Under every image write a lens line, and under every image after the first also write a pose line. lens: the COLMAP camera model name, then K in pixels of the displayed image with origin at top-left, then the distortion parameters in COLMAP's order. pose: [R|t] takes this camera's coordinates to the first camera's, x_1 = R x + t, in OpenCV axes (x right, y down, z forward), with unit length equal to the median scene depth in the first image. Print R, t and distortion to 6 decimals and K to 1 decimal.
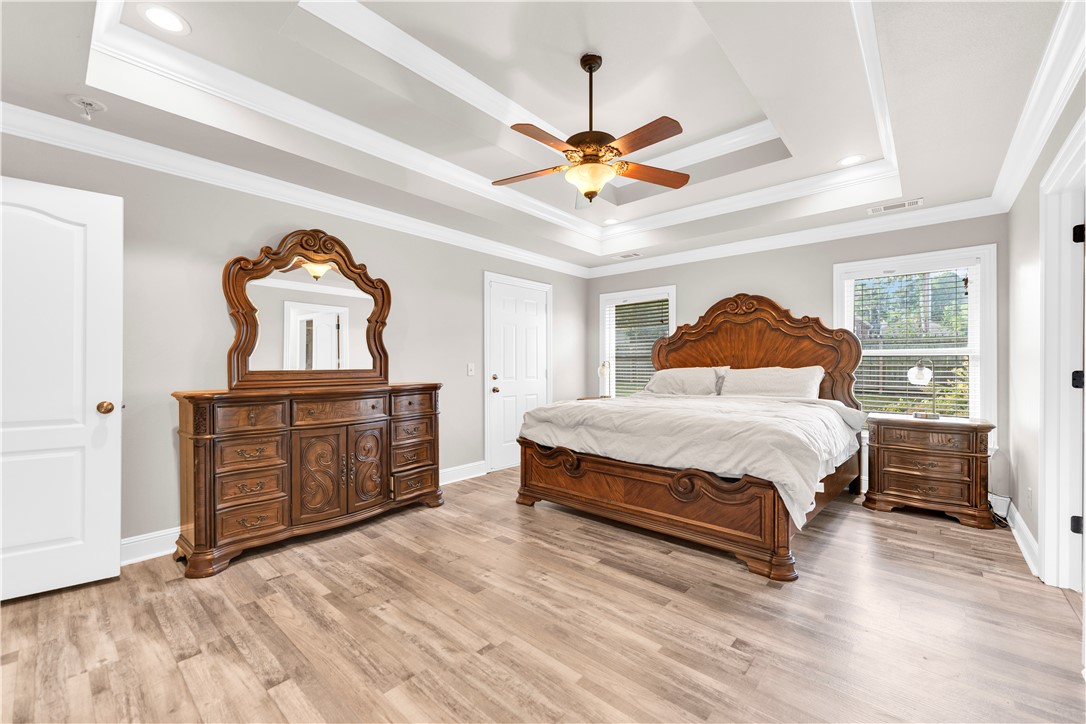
lens RADIAL K [[441.1, 0, 535.2], [0, 441.1, 365.1], [0, 0, 1]] dist [0.004123, -0.000053]
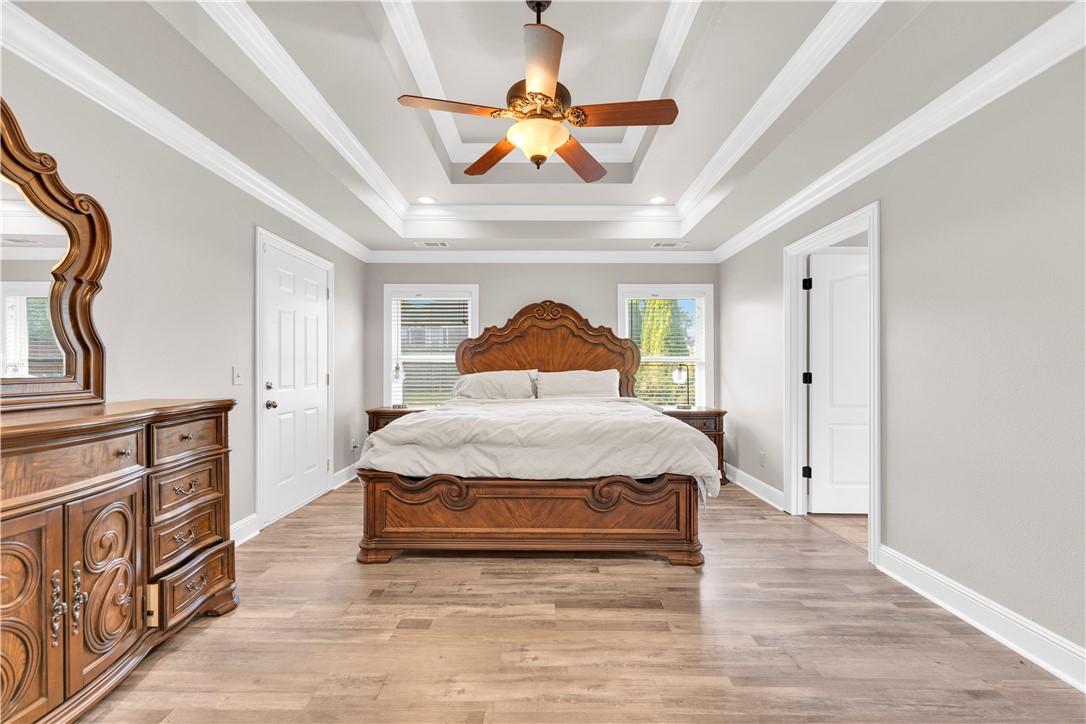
lens RADIAL K [[441.1, 0, 542.5], [0, 441.1, 365.7], [0, 0, 1]] dist [0.004123, -0.000053]
pose [[0.746261, 0.004988, 0.665635, -0.316644], [-0.001293, 0.999981, -0.006044, -0.000383], [-0.665652, 0.003650, 0.746253, 0.297397]]
